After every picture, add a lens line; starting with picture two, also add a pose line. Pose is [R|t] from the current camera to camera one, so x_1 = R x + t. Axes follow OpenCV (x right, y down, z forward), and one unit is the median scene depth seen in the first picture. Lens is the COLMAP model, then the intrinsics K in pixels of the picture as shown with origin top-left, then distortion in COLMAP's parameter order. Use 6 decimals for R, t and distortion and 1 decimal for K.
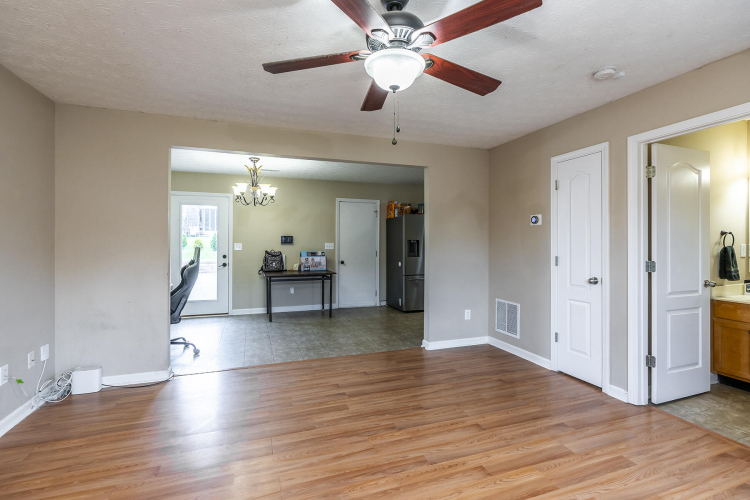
lens RADIAL K [[341.5, 0, 370.3], [0, 341.5, 244.8], [0, 0, 1]] dist [-0.012670, 0.002068]
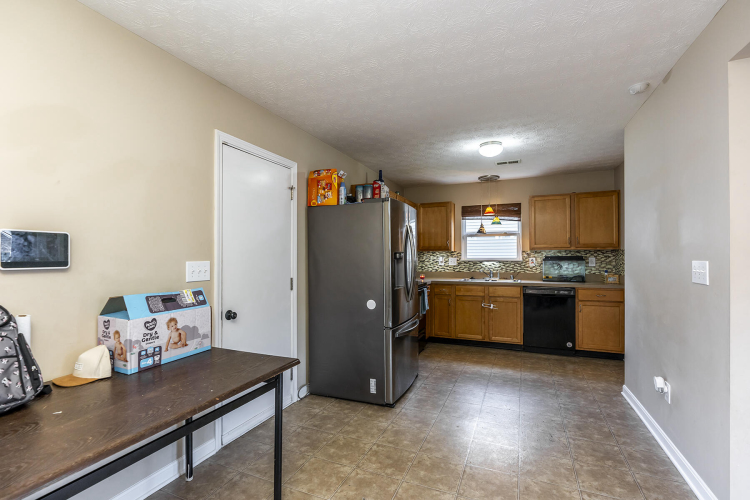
lens RADIAL K [[341.5, 0, 369.1], [0, 341.5, 254.8], [0, 0, 1]] dist [-0.012670, 0.002068]
pose [[0.684496, -0.002826, 0.729011, -0.258676], [0.013446, 0.999871, -0.008750, -0.006628], [-0.728893, 0.015791, 0.684446, 0.693072]]
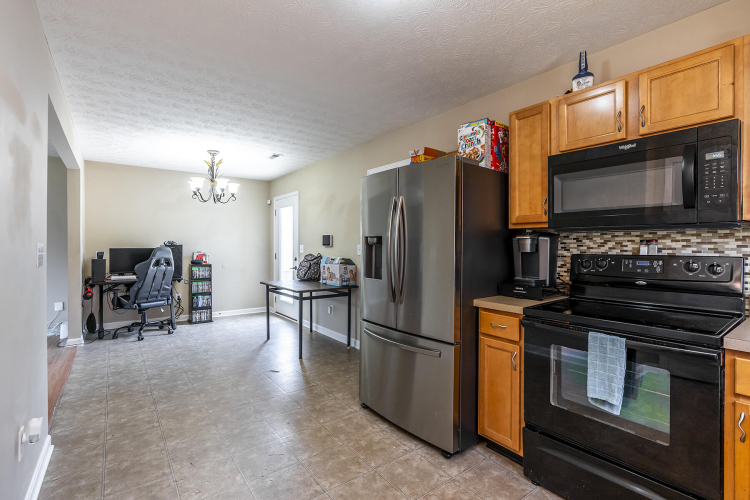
lens RADIAL K [[341.5, 0, 374.6], [0, 341.5, 252.8], [0, 0, 1]] dist [-0.012670, 0.002068]
pose [[0.316629, 0.019873, -0.948341, 0.509265], [-0.016104, 0.999749, 0.015573, -0.000994], [0.948413, 0.010341, 0.316869, 0.868254]]
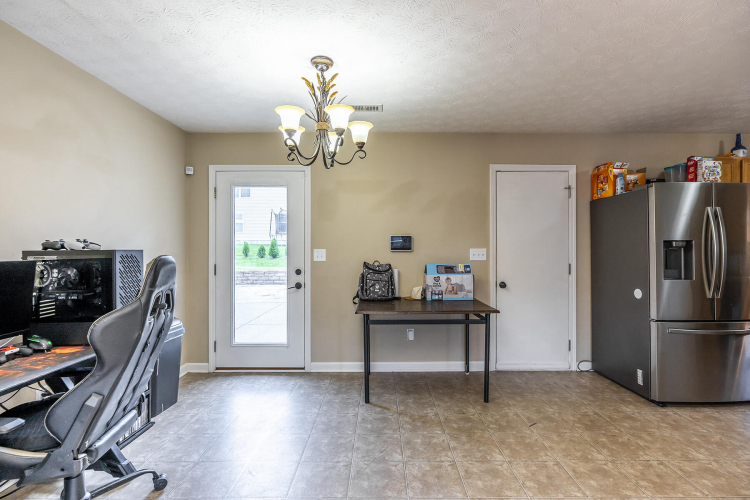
lens RADIAL K [[341.5, 0, 382.4], [0, 341.5, 247.4], [0, 0, 1]] dist [-0.012670, 0.002068]
pose [[0.945746, -0.006699, -0.324839, -0.092036], [0.001741, 0.999878, -0.015553, 0.001116], [0.324903, 0.014143, 0.945642, 0.463786]]
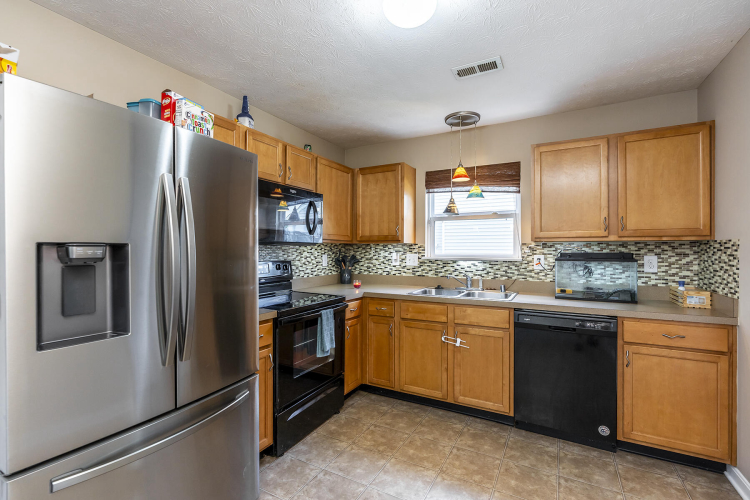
lens RADIAL K [[341.5, 0, 367.2], [0, 341.5, 248.2], [0, 0, 1]] dist [-0.012670, 0.002068]
pose [[0.747898, 0.001043, 0.663813, 0.117638], [0.007643, 0.999919, -0.010182, -0.008268], [-0.663770, 0.012688, 0.747829, 0.772750]]
